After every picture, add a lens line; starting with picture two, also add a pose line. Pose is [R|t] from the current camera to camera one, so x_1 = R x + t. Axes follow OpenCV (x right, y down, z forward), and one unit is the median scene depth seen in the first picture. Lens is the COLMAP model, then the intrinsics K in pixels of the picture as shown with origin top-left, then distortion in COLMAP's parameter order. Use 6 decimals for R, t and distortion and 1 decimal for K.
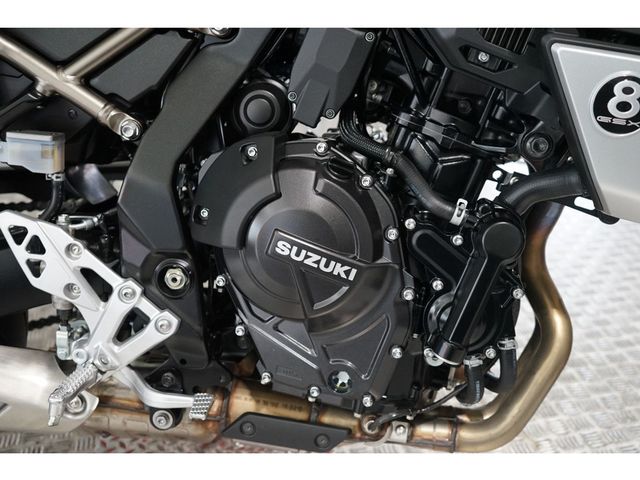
lens RADIAL K [[749.5, 0, 320.0], [0, 749.5, 240.0], [0, 0, 1]] dist [-0.008822, 0.009715]
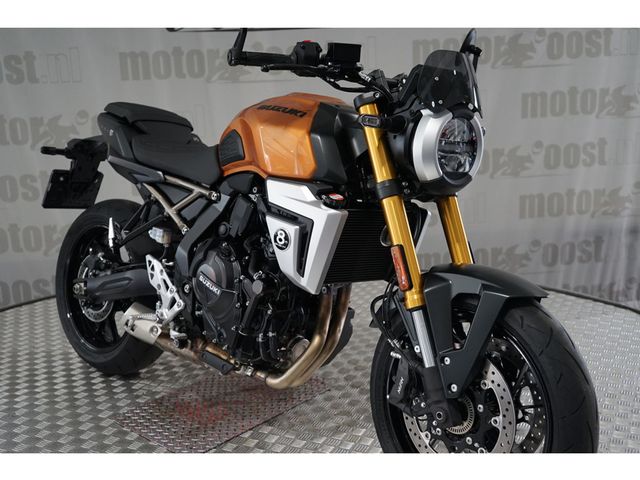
lens RADIAL K [[749.5, 0, 320.0], [0, 749.5, 240.0], [0, 0, 1]] dist [-0.008822, 0.009715]
pose [[0.805416, 0.116544, -0.581139, 1.696246], [-0.210272, 0.972887, -0.096315, 0.043047], [0.554158, 0.199771, 0.808084, -0.899926]]
